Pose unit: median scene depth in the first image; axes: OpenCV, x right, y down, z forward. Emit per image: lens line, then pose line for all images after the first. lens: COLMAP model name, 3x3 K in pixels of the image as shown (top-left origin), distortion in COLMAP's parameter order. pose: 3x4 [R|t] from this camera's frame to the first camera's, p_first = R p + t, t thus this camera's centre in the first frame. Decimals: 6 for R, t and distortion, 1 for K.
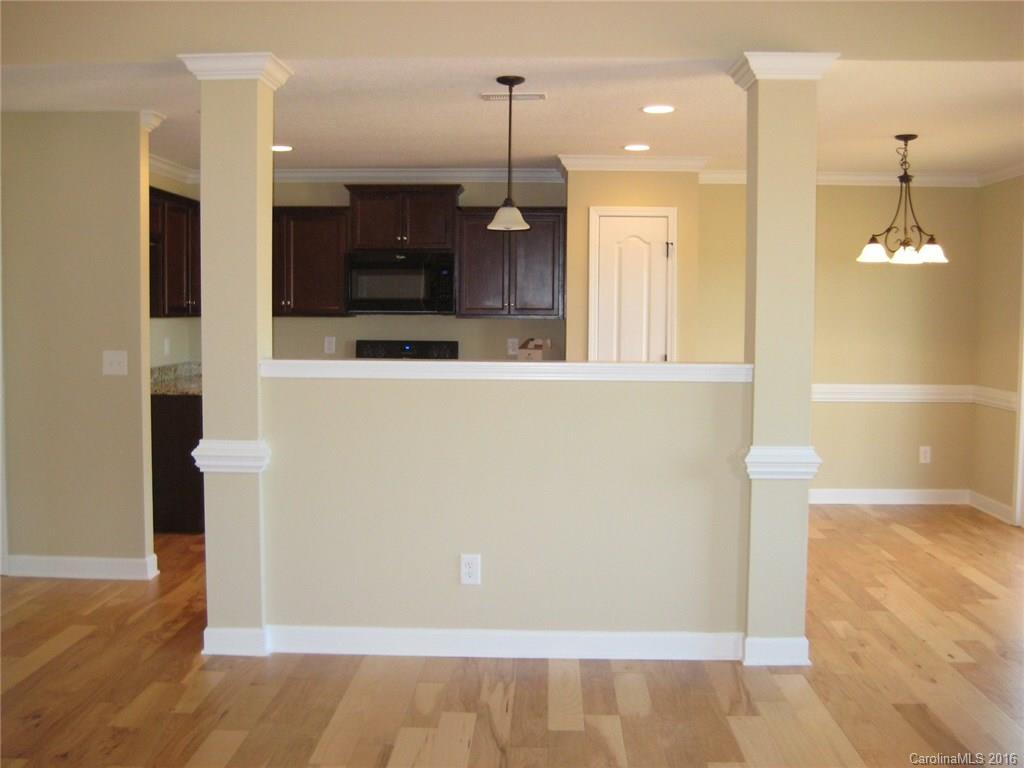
lens RADIAL K [[1064.9, 0, 506.3], [0, 1064.9, 380.1], [0, 0, 1]] dist [-0.155565, 0.201734]
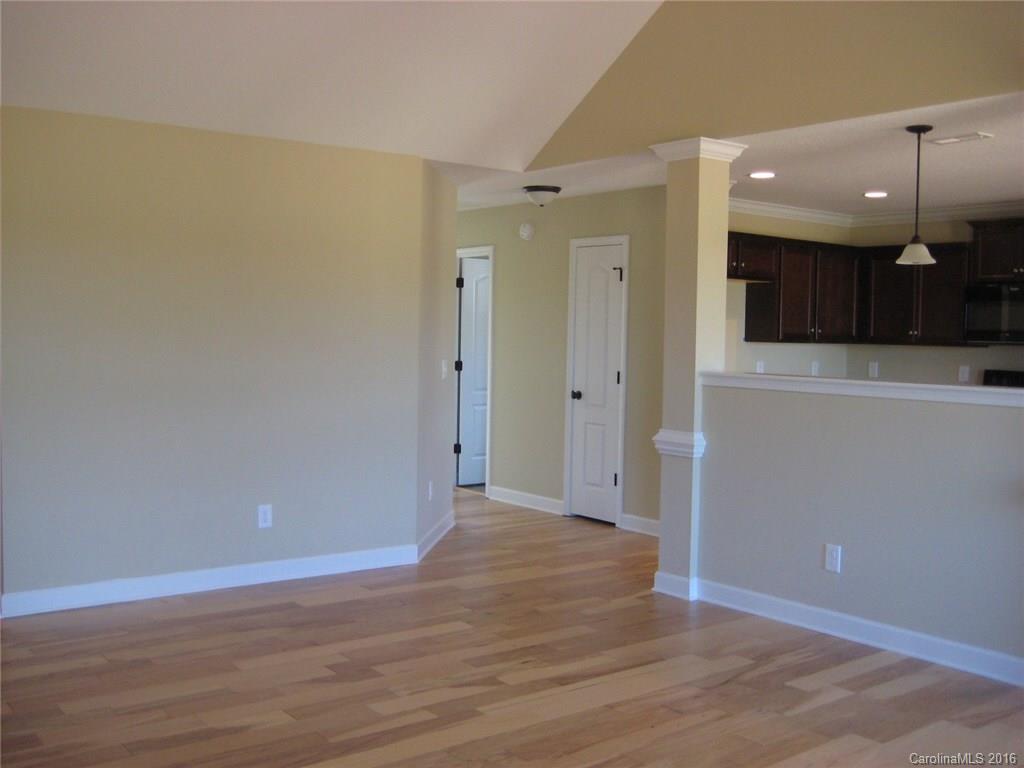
lens RADIAL K [[1064.9, 0, 506.3], [0, 1064.9, 380.1], [0, 0, 1]] dist [-0.155565, 0.201734]
pose [[0.641271, 0.040950, -0.766221, 0.442820], [-0.065577, 0.997846, -0.001554, 0.006682], [0.764507, 0.051243, 0.642576, -0.014765]]
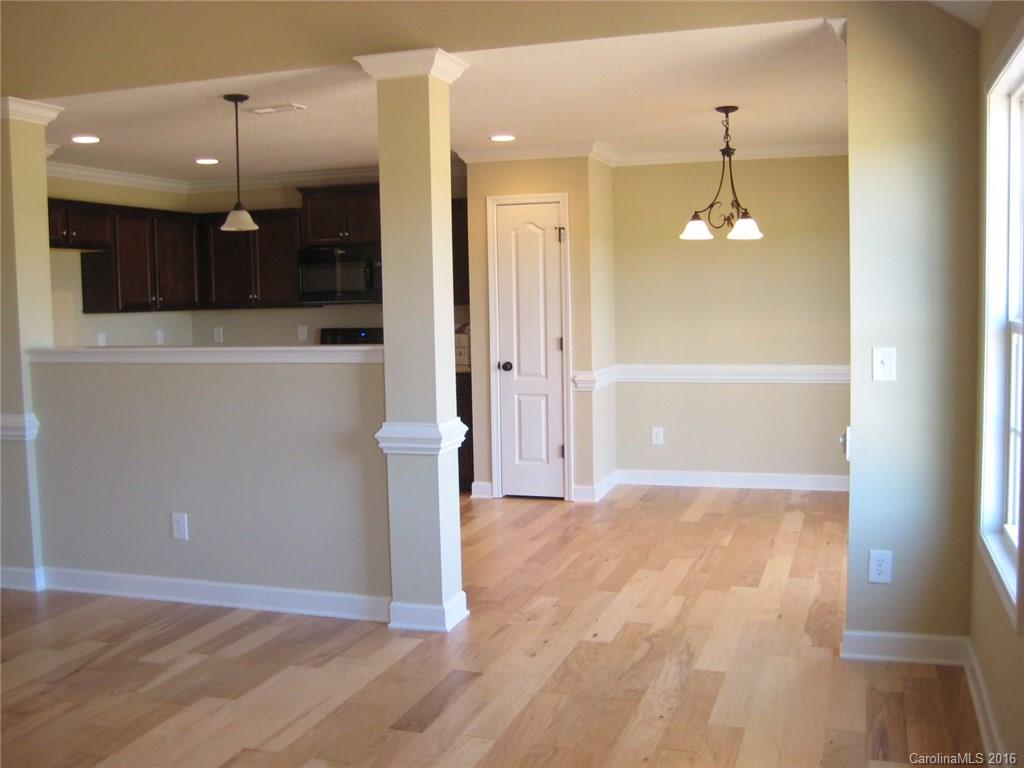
lens RADIAL K [[1064.9, 0, 506.3], [0, 1064.9, 380.1], [0, 0, 1]] dist [-0.155565, 0.201734]
pose [[0.958866, -0.003736, -0.283836, 0.463077], [0.007665, 0.999890, 0.012734, 0.004561], [0.283757, -0.014386, 0.958788, 0.001974]]
